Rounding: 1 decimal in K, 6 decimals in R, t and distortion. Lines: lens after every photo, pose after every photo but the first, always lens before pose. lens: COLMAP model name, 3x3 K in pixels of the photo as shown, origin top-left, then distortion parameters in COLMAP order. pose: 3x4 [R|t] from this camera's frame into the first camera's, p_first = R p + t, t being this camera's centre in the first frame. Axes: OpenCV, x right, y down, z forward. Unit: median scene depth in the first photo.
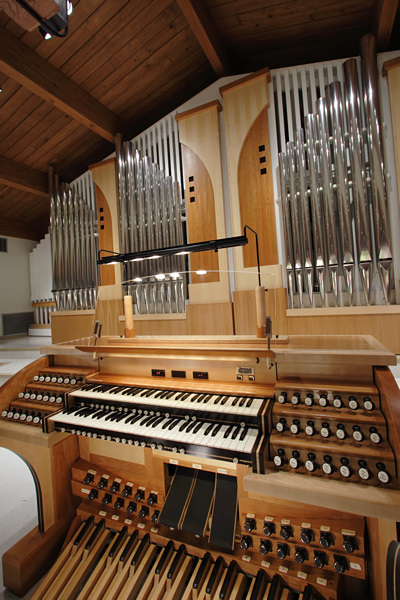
lens RADIAL K [[274.9, 0, 199.6], [0, 274.9, 291.3], [0, 0, 1]] dist [-0.017432, 0.004638]
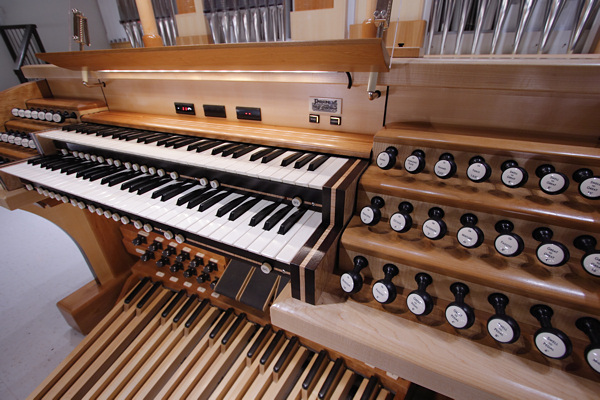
lens RADIAL K [[274.9, 0, 306.0], [0, 274.9, 201.1], [0, 0, 1]] dist [-0.017432, 0.004638]
pose [[0.997601, 0.067166, -0.016753, 0.130611], [-0.050693, 0.873643, 0.483920, 0.171705], [0.047139, -0.481910, 0.874952, 0.401034]]
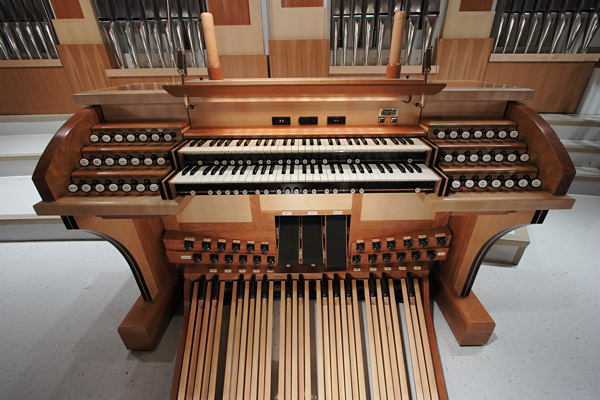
lens RADIAL K [[274.9, 0, 302.5], [0, 274.9, 199.9], [0, 0, 1]] dist [-0.017432, 0.004638]
pose [[0.917088, -0.131244, 0.376463, -0.431419], [-0.059133, 0.889040, 0.453994, 0.127874], [-0.394274, -0.438614, 0.807568, 0.198123]]
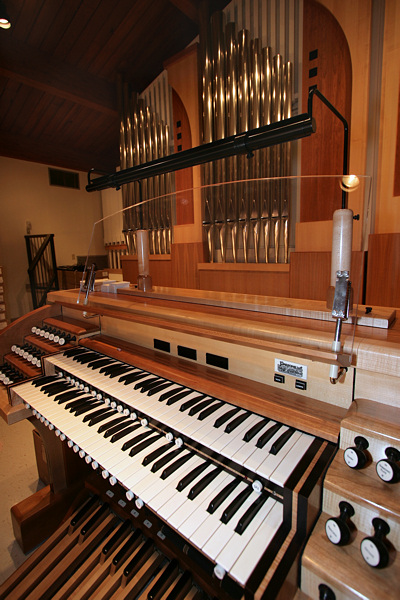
lens RADIAL K [[292.3, 0, 201.8], [0, 292.3, 297.5], [0, 0, 1]] dist [0.014175, -0.001944]
pose [[0.953868, 0.091890, -0.285818, 0.130776], [-0.034345, 0.979158, 0.200174, 0.038147], [0.298255, -0.181123, 0.937144, 0.384000]]
